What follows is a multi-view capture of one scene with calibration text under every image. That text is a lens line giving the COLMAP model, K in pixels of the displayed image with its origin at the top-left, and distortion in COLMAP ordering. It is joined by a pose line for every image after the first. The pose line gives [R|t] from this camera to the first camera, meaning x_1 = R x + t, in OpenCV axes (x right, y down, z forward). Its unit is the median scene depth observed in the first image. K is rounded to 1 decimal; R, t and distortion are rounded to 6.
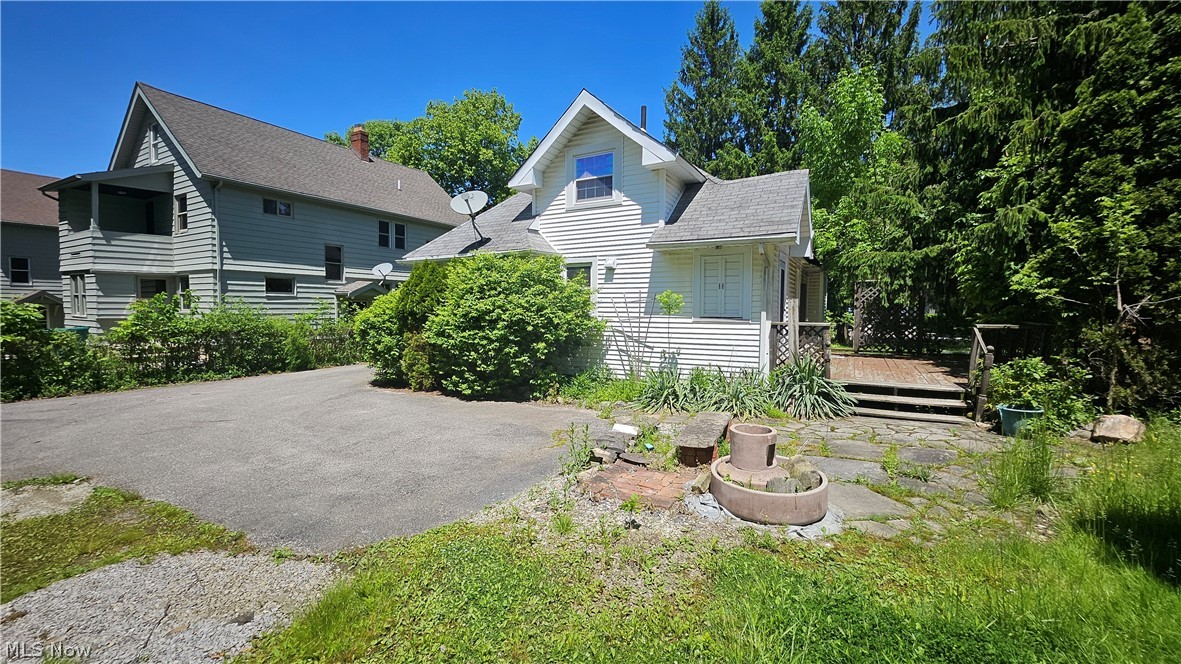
lens RADIAL K [[455.0, 0, 590.5], [0, 455.0, 332.0], [0, 0, 1]] dist [0.008587, -0.000003]
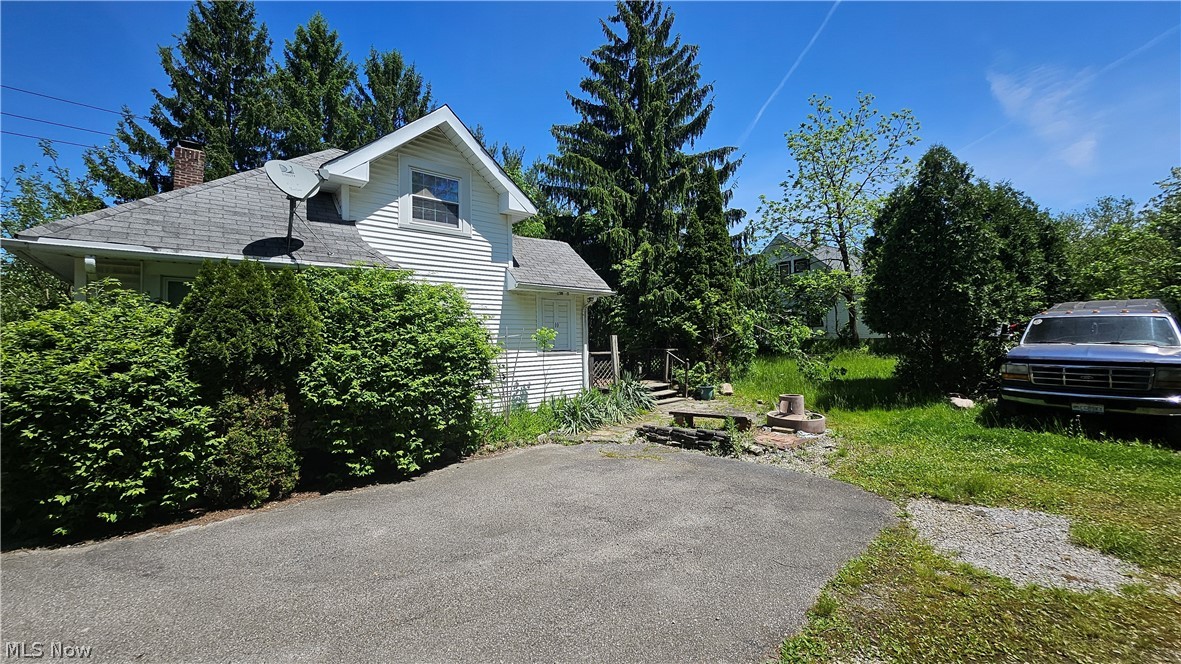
lens RADIAL K [[455.0, 0, 590.5], [0, 455.0, 332.0], [0, 0, 1]] dist [0.008587, -0.000003]
pose [[0.352983, 0.020147, 0.935413, -0.786430], [0.080474, 0.995410, -0.051806, -0.011333], [-0.932163, 0.093563, 0.349741, 0.473419]]
